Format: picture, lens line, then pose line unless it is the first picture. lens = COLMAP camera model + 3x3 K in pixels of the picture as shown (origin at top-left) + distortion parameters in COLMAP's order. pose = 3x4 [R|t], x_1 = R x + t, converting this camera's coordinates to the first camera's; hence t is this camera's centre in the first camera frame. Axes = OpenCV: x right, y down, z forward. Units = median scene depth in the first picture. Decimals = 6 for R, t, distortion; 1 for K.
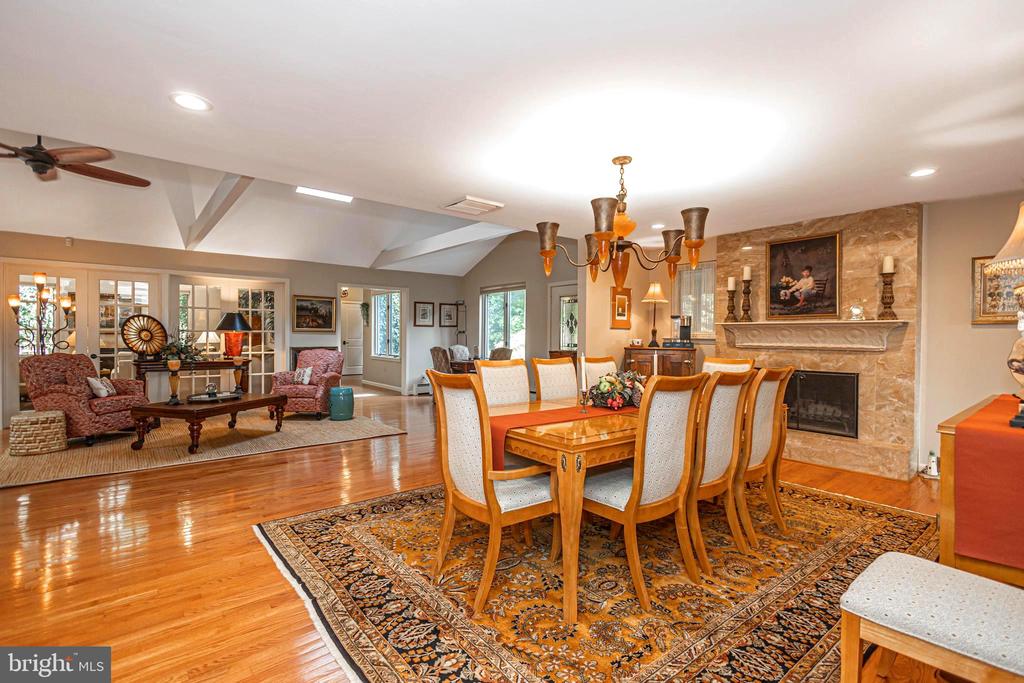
lens RADIAL K [[475.5, 0, 511.8], [0, 475.5, 341.9], [0, 0, 1]] dist [-0.001279, -0.000731]
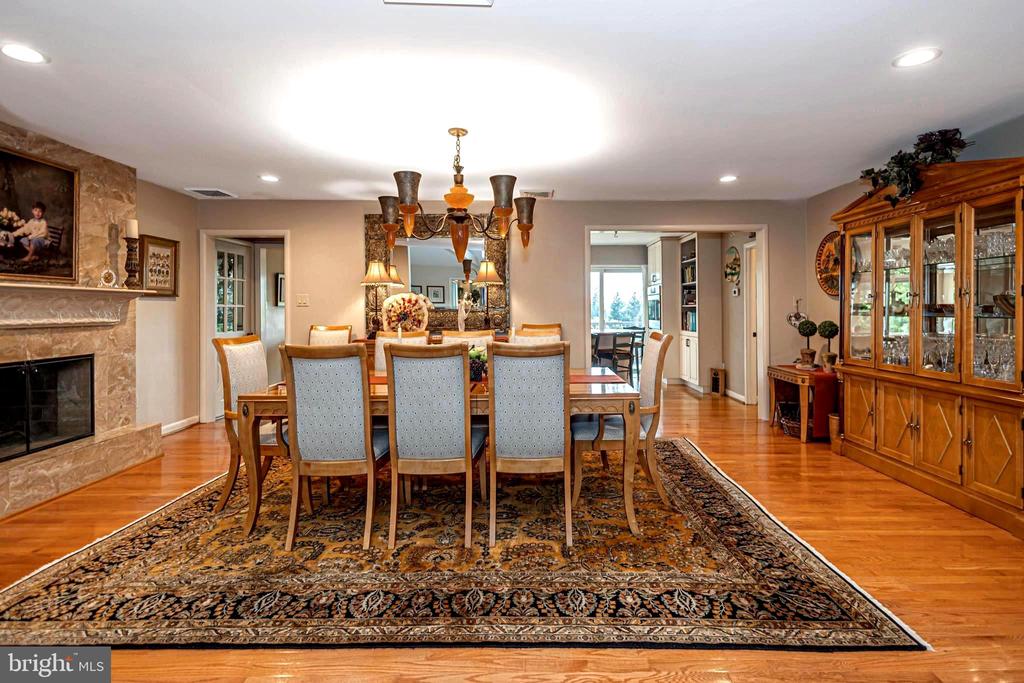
lens RADIAL K [[475.5, 0, 536.7], [0, 475.5, 306.2], [0, 0, 1]] dist [-0.001279, -0.000731]
pose [[-0.782389, 0.001349, 0.622789, -0.355483], [0.009722, 0.999902, 0.010047, -0.015000], [-0.622715, 0.013915, -0.782325, 1.154734]]
